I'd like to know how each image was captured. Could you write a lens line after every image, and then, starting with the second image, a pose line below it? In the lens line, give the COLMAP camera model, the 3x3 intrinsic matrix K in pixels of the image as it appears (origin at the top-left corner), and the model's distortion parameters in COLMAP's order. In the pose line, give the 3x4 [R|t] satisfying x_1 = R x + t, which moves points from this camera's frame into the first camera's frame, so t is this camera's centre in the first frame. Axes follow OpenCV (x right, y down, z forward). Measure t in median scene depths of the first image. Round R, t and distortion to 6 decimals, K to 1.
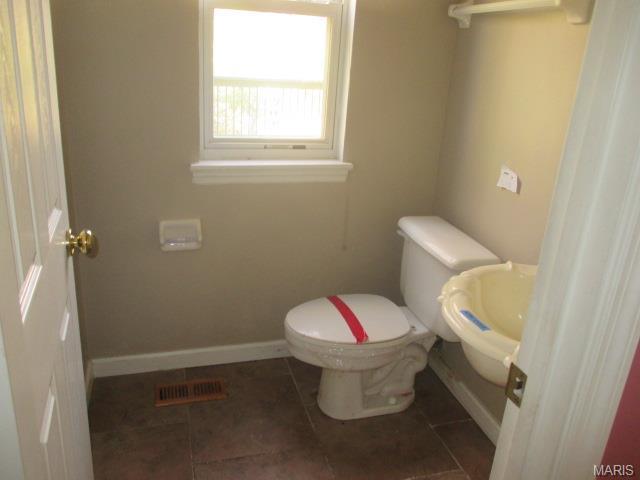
lens RADIAL K [[549.3, 0, 320.0], [0, 549.3, 240.0], [0, 0, 1]] dist [-0.007551, -0.004860]
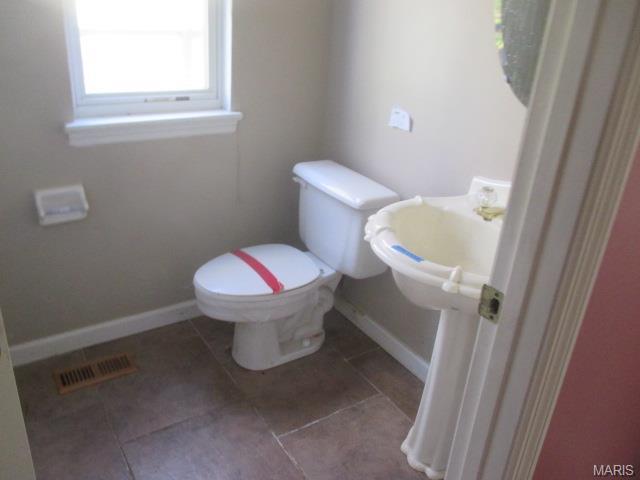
lens RADIAL K [[549.3, 0, 320.0], [0, 549.3, 240.0], [0, 0, 1]] dist [-0.007551, -0.004860]
pose [[0.955514, -0.123890, 0.267666, -0.098248], [0.099196, 0.989625, 0.103938, -0.004181], [-0.277765, -0.072763, 0.957889, 0.018509]]
